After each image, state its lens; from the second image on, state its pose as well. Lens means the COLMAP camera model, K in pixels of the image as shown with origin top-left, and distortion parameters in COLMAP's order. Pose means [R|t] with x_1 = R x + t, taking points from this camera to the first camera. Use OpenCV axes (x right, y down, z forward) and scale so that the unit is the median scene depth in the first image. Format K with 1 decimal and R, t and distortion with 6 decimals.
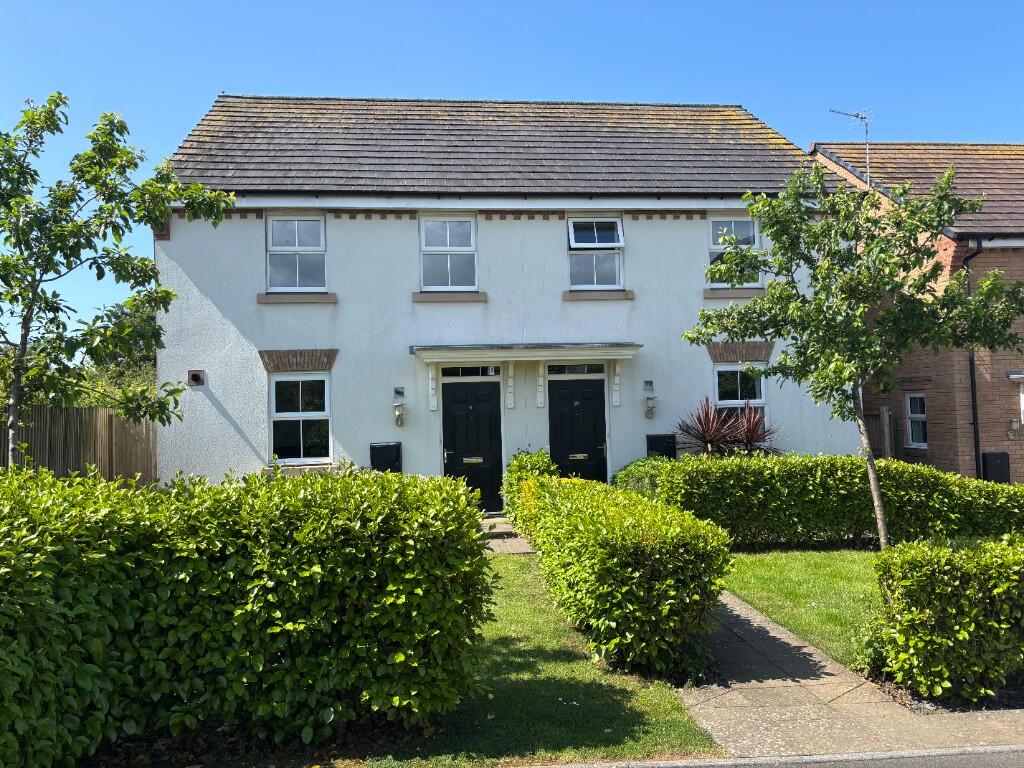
lens RADIAL K [[767.7, 0, 514.8], [0, 767.7, 380.6], [0, 0, 1]] dist [0.045229, -0.014670]
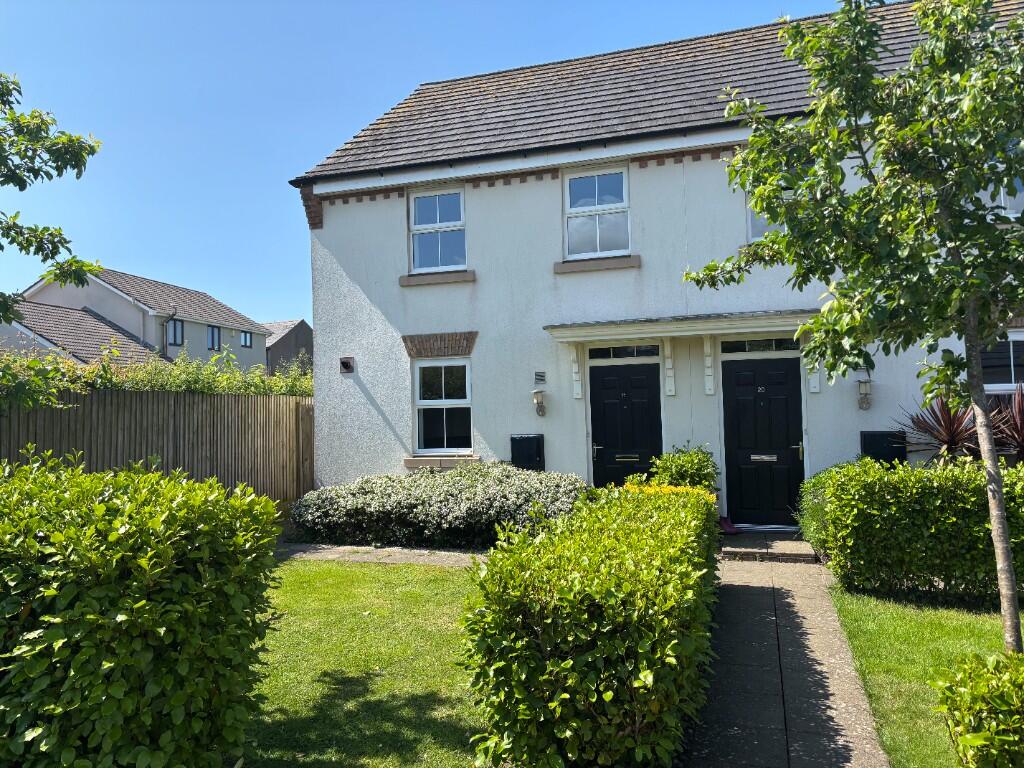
lens RADIAL K [[767.7, 0, 509.4], [0, 767.7, 386.3], [0, 0, 1]] dist [0.045229, -0.014670]
pose [[0.904649, -0.007439, -0.426093, 0.192657], [0.014784, 0.999794, 0.013933, 0.012351], [0.425902, -0.018904, 0.904572, 0.189257]]
